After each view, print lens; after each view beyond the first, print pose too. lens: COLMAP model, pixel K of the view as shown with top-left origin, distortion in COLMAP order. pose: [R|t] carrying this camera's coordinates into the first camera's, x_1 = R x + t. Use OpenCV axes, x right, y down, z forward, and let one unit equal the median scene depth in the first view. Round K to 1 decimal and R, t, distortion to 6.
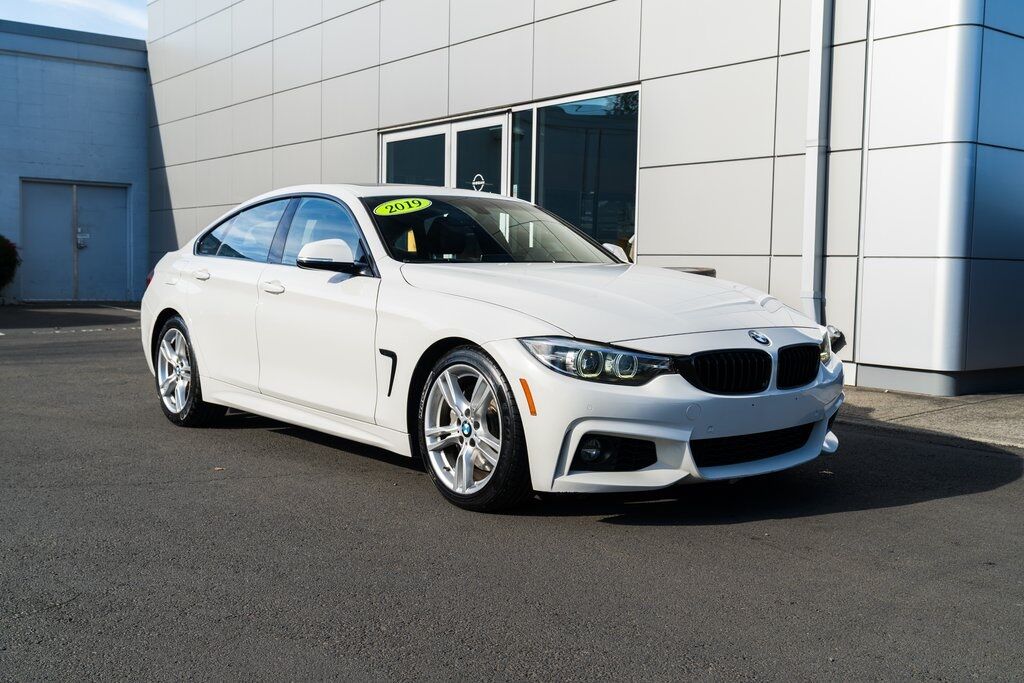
lens RADIAL K [[1012.6, 0, 512.0], [0, 1012.6, 341.5], [0, 0, 1]] dist [0.080411, -0.006357]
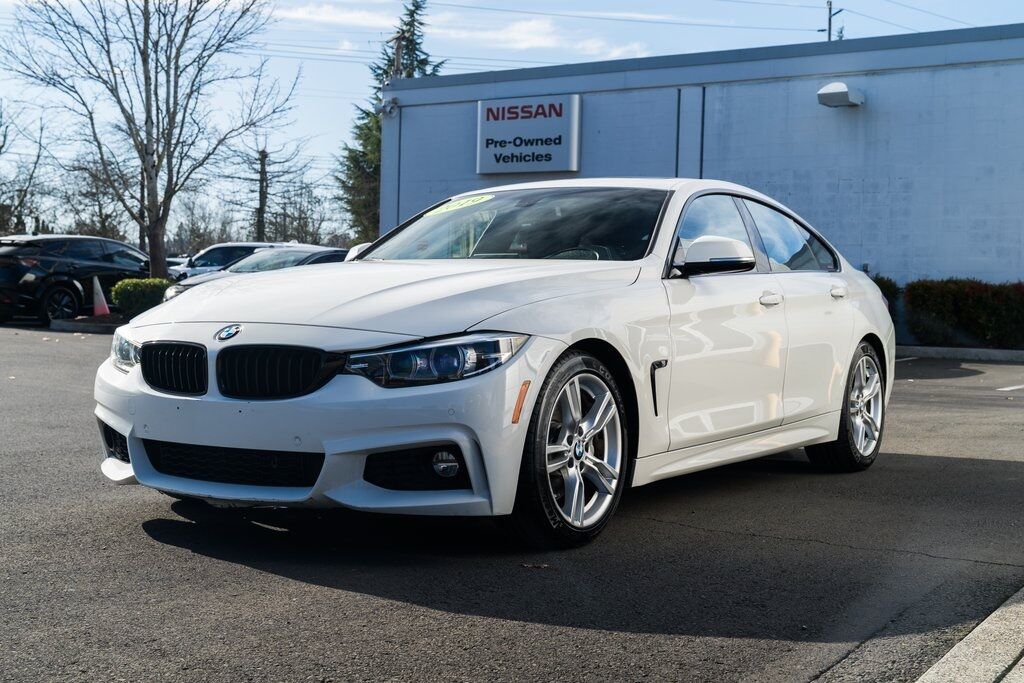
lens RADIAL K [[1324.9, 0, 512.0], [0, 1324.9, 341.5], [0, 0, 1]] dist [0.010904, 0.018911]
pose [[0.359001, 0.024702, -0.933010, 1.340383], [-0.089125, 0.995989, -0.007924, -0.009030], [0.929072, 0.085999, 0.359762, 0.839318]]
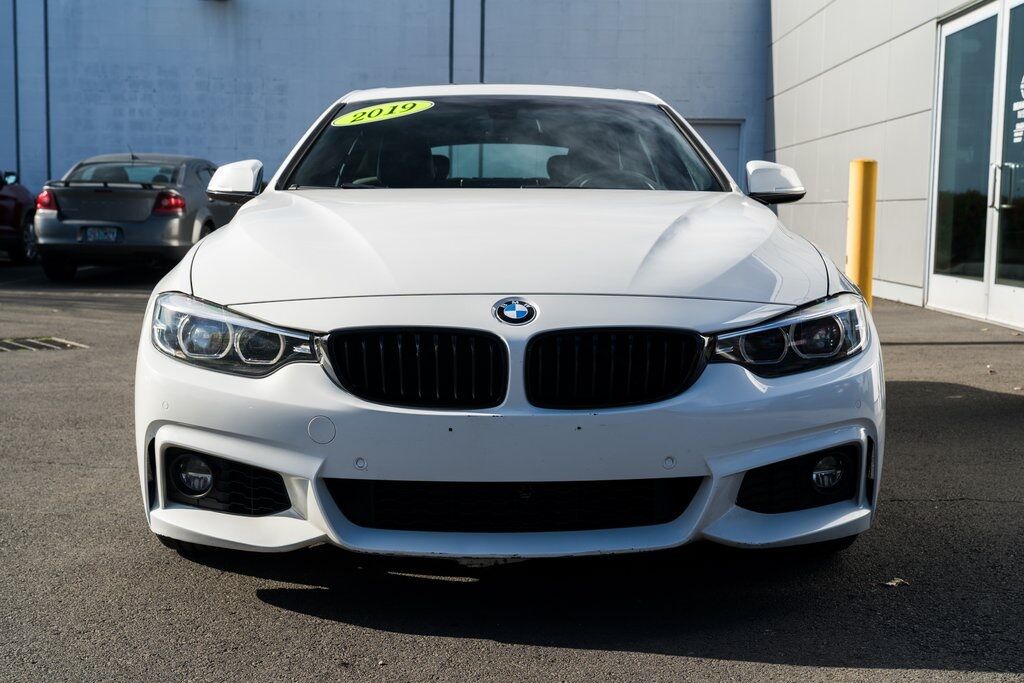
lens RADIAL K [[1330.3, 0, 512.0], [0, 1330.3, 341.5], [0, 0, 1]] dist [0.022617, 0.035404]
pose [[0.806648, 0.055943, -0.588379, 0.676862], [-0.049679, 0.998405, 0.026819, -0.007015], [0.588941, 0.007597, 0.808140, 0.420815]]
